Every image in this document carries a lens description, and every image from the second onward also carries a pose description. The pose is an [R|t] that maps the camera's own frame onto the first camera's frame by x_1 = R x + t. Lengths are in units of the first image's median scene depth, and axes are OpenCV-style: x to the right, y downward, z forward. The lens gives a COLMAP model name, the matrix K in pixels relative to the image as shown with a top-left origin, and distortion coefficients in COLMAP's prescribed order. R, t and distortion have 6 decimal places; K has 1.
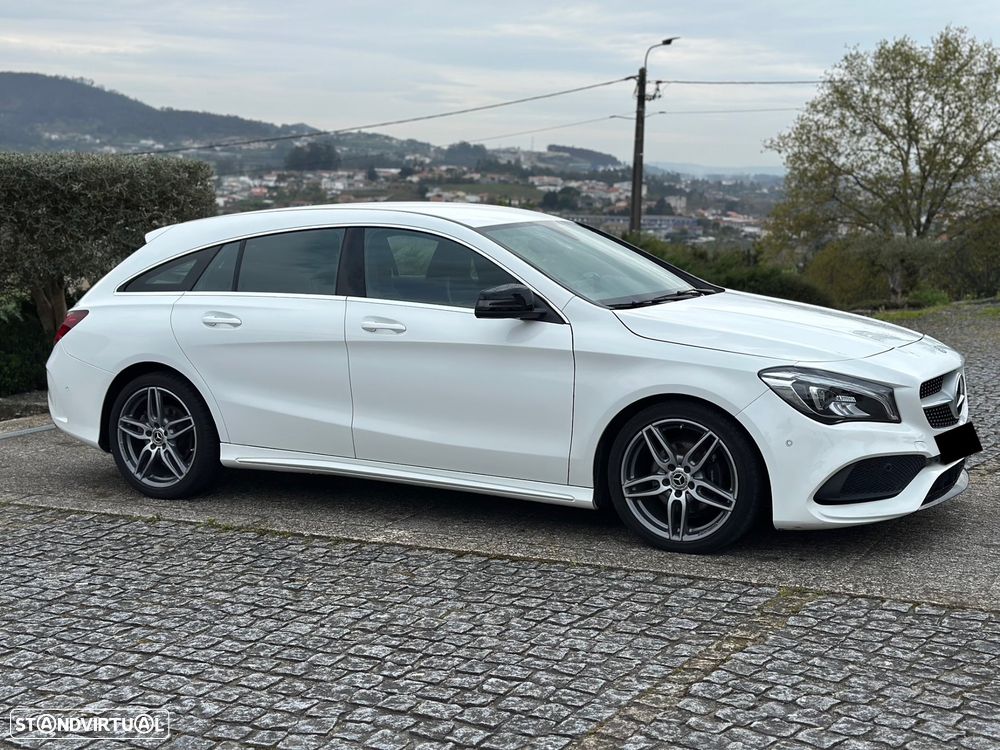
lens RADIAL K [[1396.7, 0, 489.5], [0, 1396.7, 383.6], [0, 0, 1]] dist [0.123231, 0.000000]
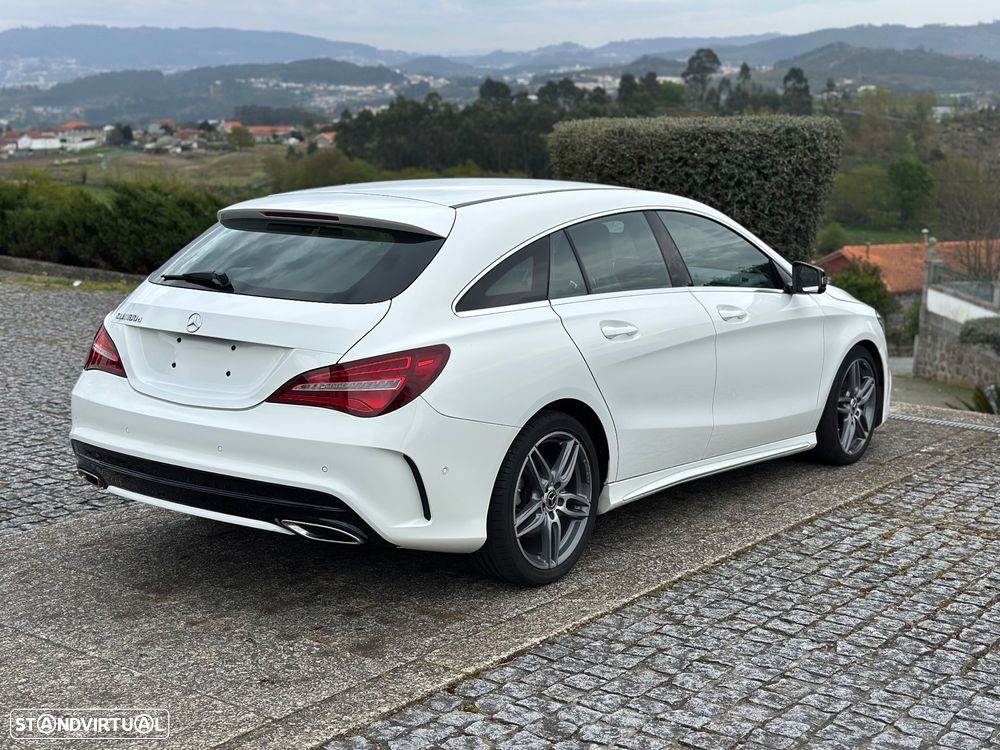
lens RADIAL K [[1396.7, 0, 509.4], [0, 1396.7, 373.7], [0, 0, 1]] dist [0.123231, 0.000000]
pose [[0.153972, -0.132249, 0.979185, -1.010863], [0.086352, 0.989012, 0.119998, -0.124003], [-0.984295, 0.066079, 0.163700, 0.958531]]
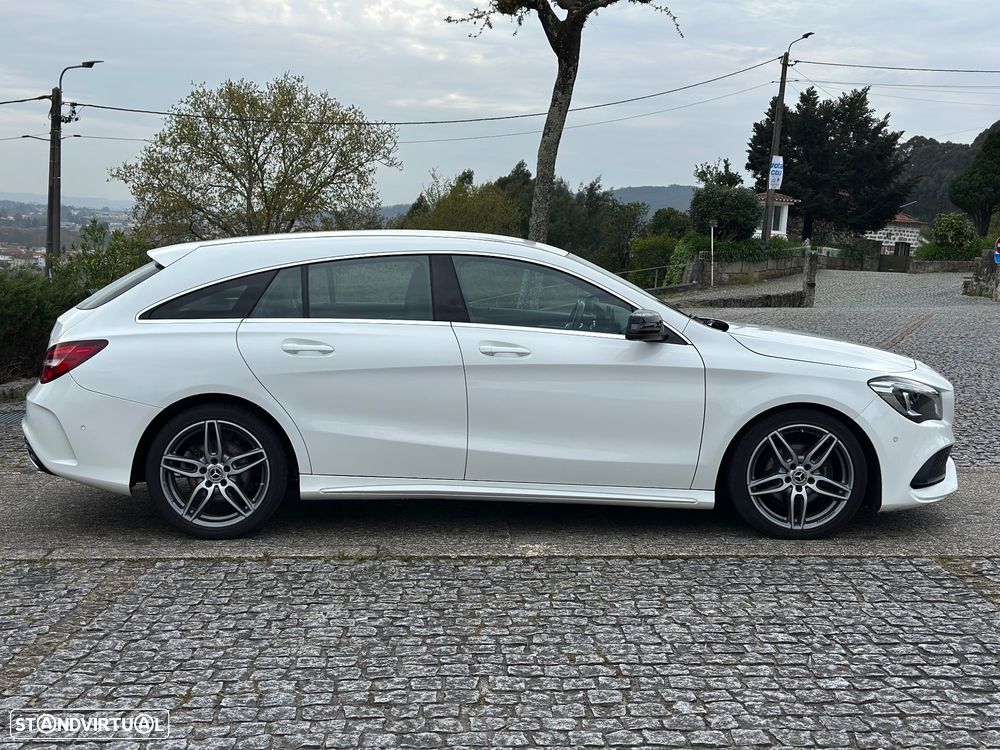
lens RADIAL K [[1396.7, 0, 500.6], [0, 1396.7, 378.8], [0, 0, 1]] dist [0.123231, 0.000000]
pose [[0.863201, -0.025328, 0.504224, -0.581140], [0.038112, 0.999160, -0.015056, -0.003947], [-0.503419, 0.032213, 0.863441, 0.099302]]
